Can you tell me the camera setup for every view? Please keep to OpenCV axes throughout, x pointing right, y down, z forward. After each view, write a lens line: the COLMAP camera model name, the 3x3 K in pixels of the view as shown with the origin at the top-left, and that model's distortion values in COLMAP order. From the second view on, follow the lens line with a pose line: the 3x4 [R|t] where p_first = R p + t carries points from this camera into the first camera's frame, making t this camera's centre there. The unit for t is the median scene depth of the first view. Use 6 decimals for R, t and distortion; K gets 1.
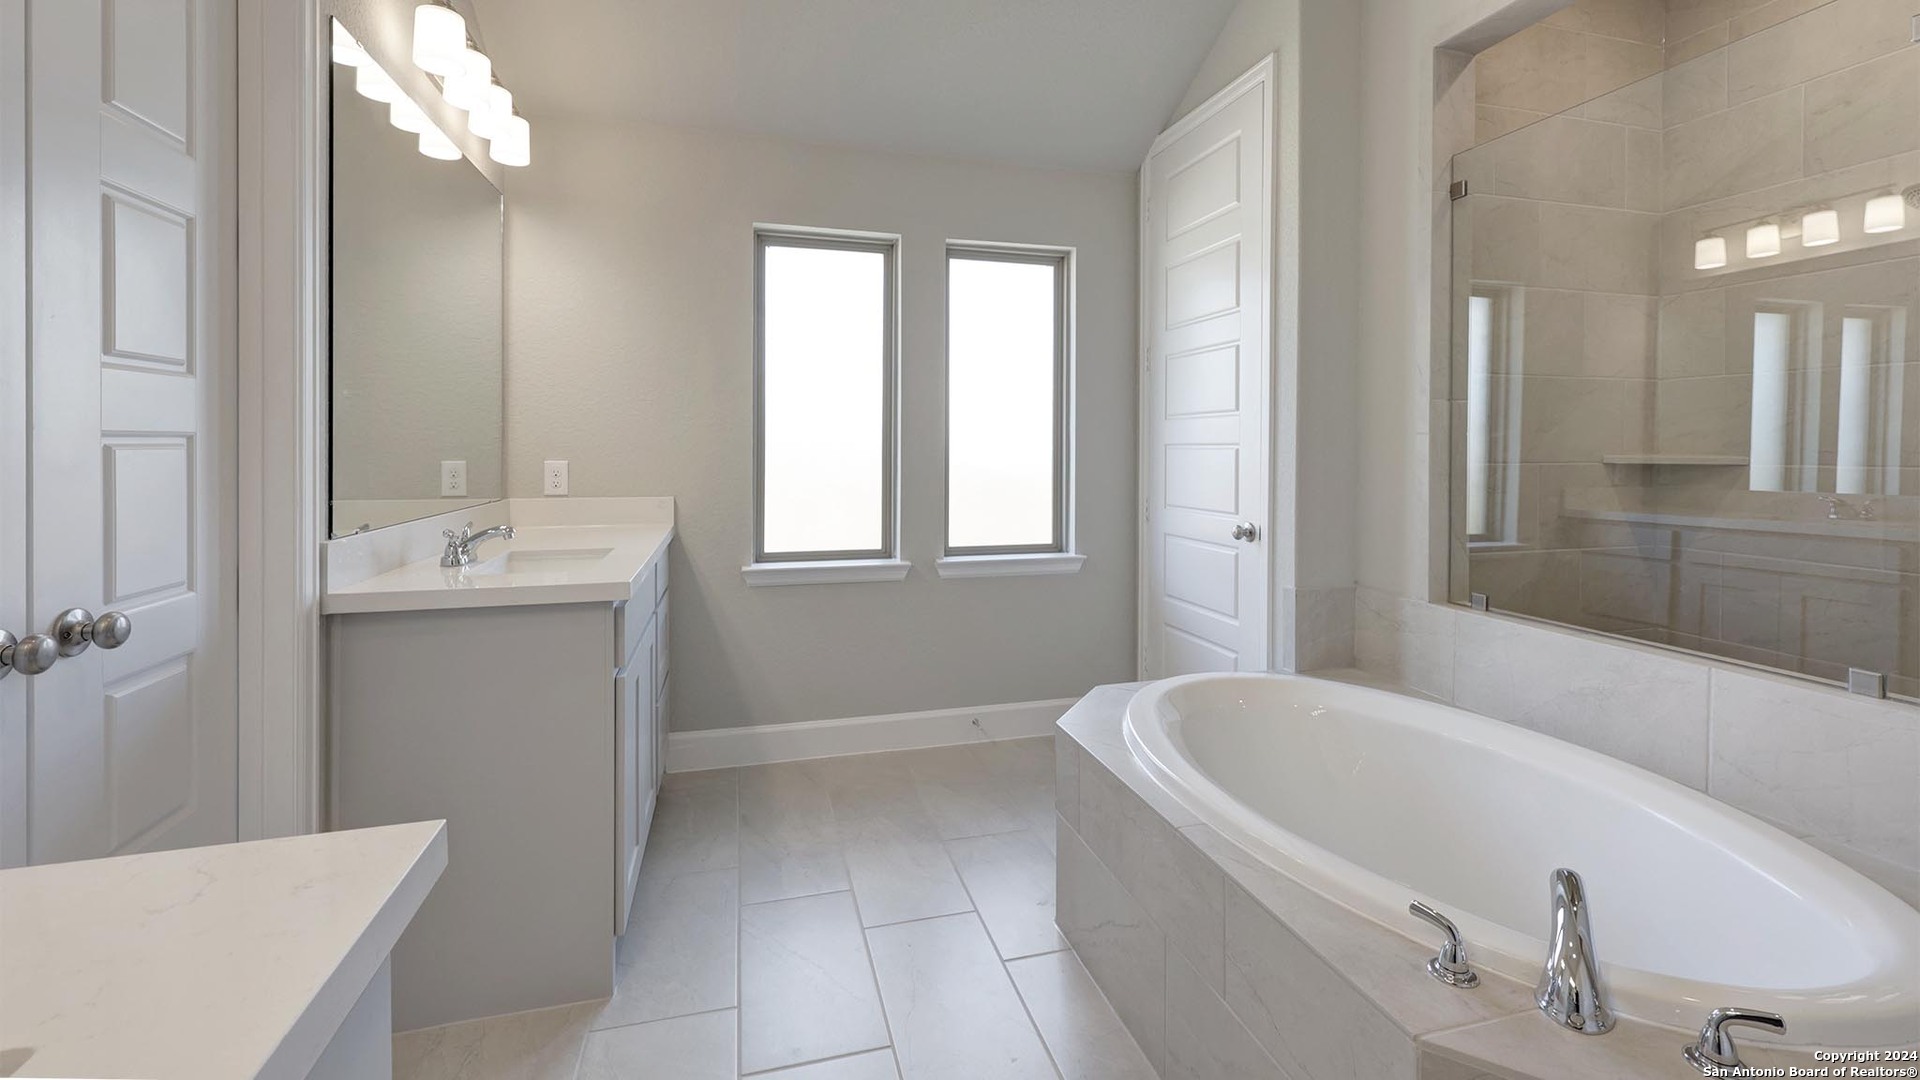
lens RADIAL K [[785.0, 0, 968.5], [0, 785.0, 461.2], [0, 0, 1]] dist [-0.002618, -0.000128]
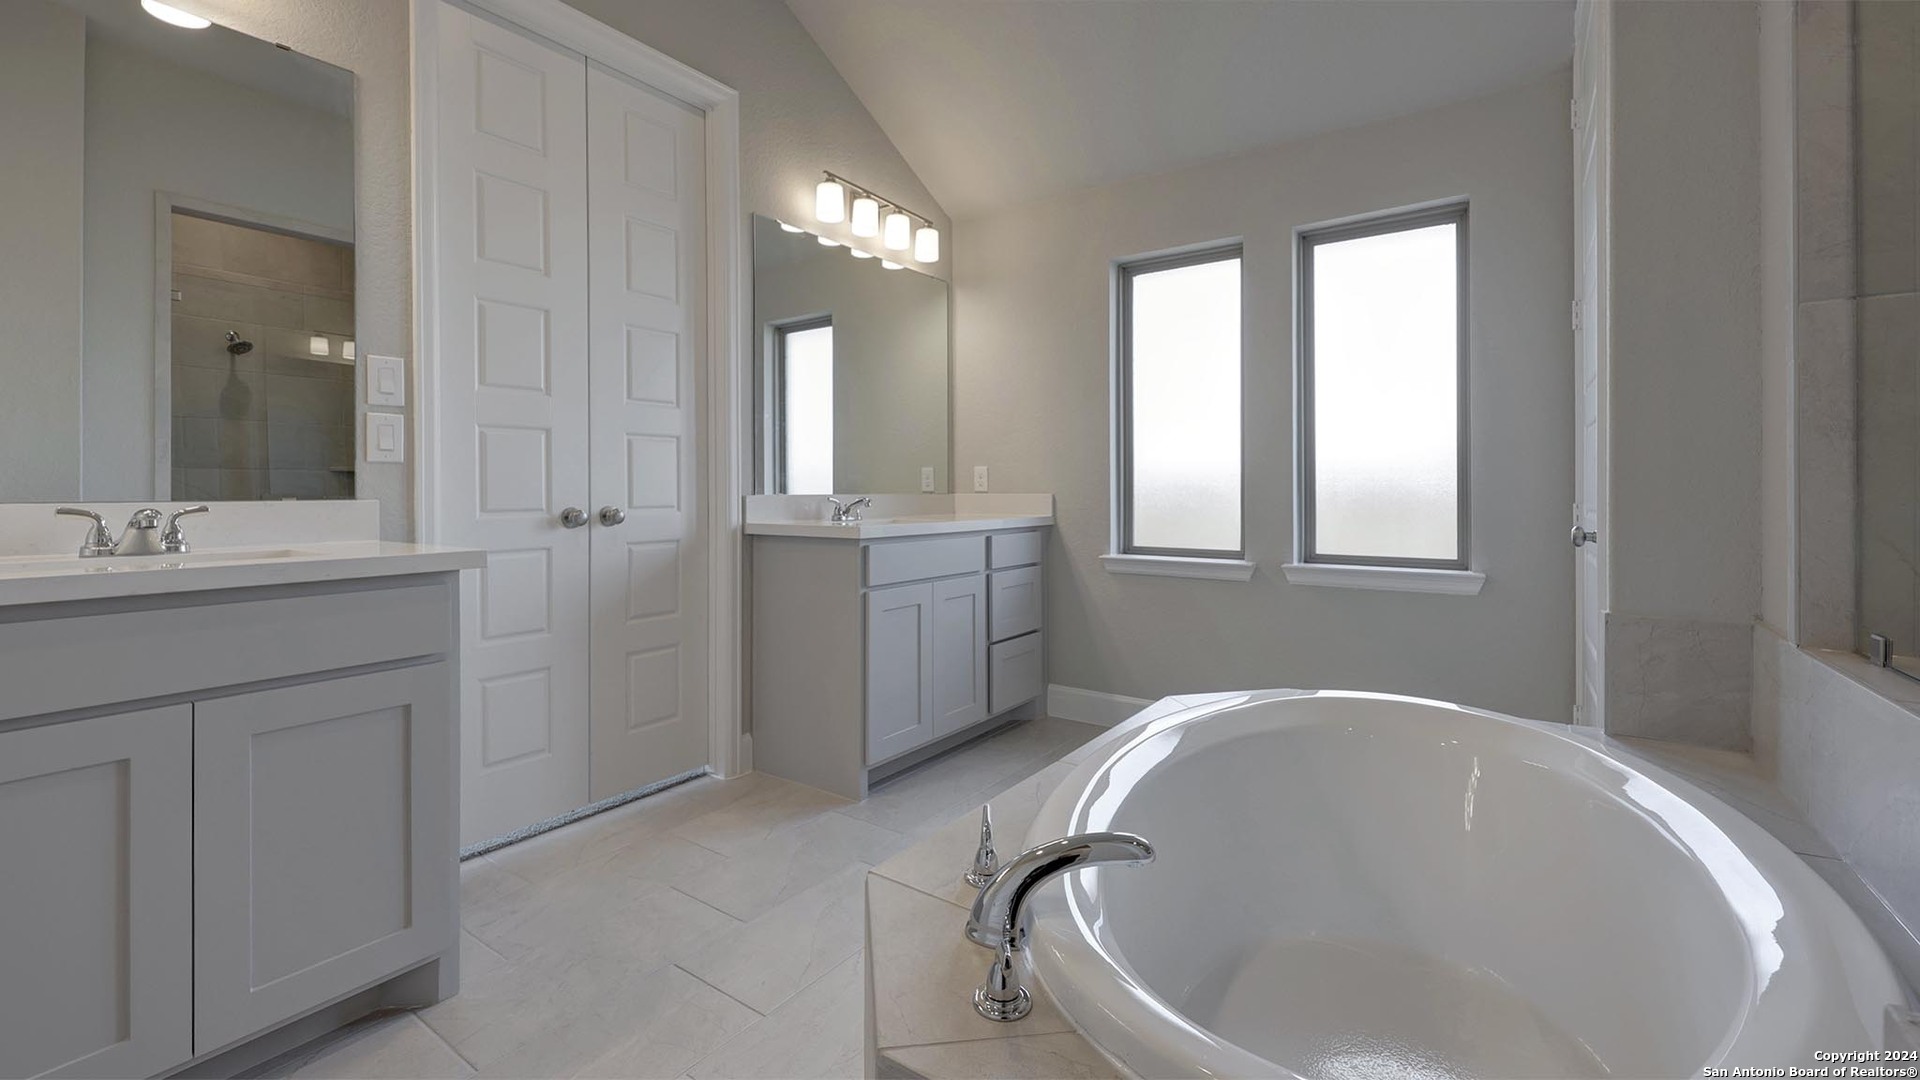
lens RADIAL K [[785.0, 0, 997.4], [0, 785.0, 496.6], [0, 0, 1]] dist [-0.002618, -0.000128]
pose [[0.648477, -0.002592, -0.761230, 0.558490], [-0.007814, 0.999919, -0.010061, 0.067897], [0.761194, 0.012472, 0.648404, 0.135829]]
